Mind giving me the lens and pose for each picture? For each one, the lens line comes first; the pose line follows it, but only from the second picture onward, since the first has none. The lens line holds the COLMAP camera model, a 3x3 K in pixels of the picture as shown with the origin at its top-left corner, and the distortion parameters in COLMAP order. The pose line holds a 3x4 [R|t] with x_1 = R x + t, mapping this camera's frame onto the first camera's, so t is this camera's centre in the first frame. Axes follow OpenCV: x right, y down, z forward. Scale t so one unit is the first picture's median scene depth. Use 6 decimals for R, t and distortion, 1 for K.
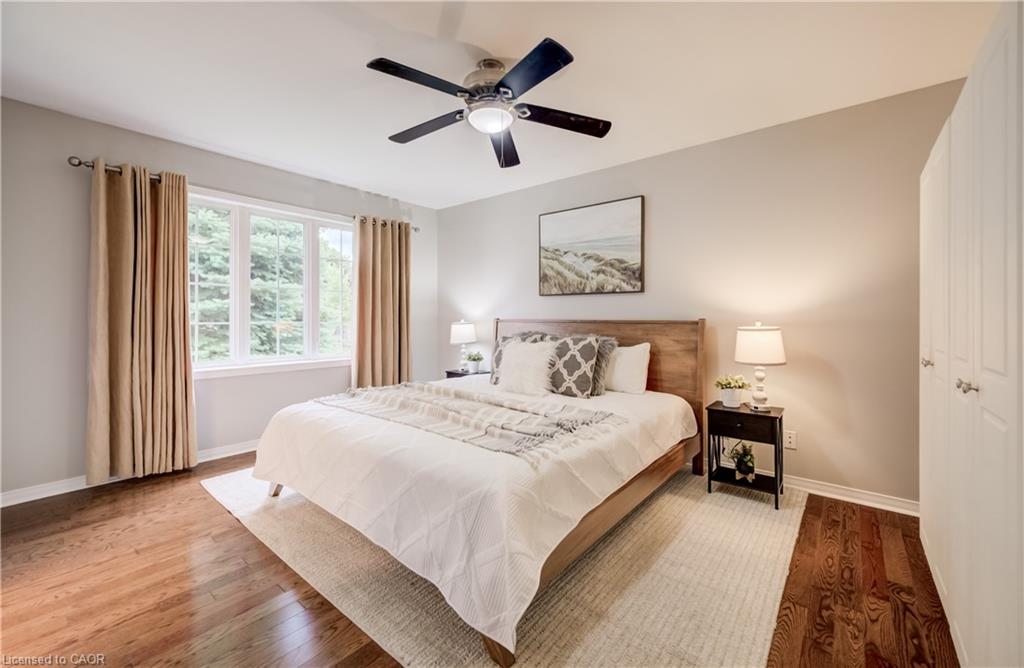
lens RADIAL K [[403.1, 0, 516.3], [0, 403.1, 340.5], [0, 0, 1]] dist [0.001830, 0.000399]
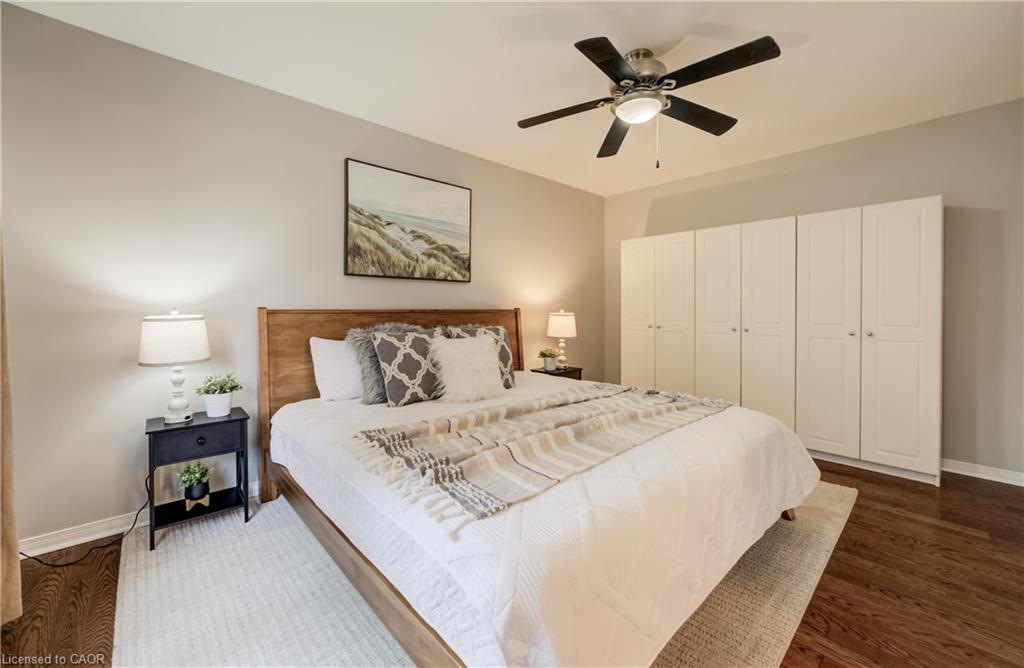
lens RADIAL K [[468.4, 0, 512.4], [0, 468.4, 308.9], [0, 0, 1]] dist [0.001003, 0.000160]
pose [[0.057966, -0.007612, 0.998290, -0.791695], [0.052683, 0.998601, 0.004555, -0.046587], [-0.996927, 0.052329, 0.058286, 0.743913]]
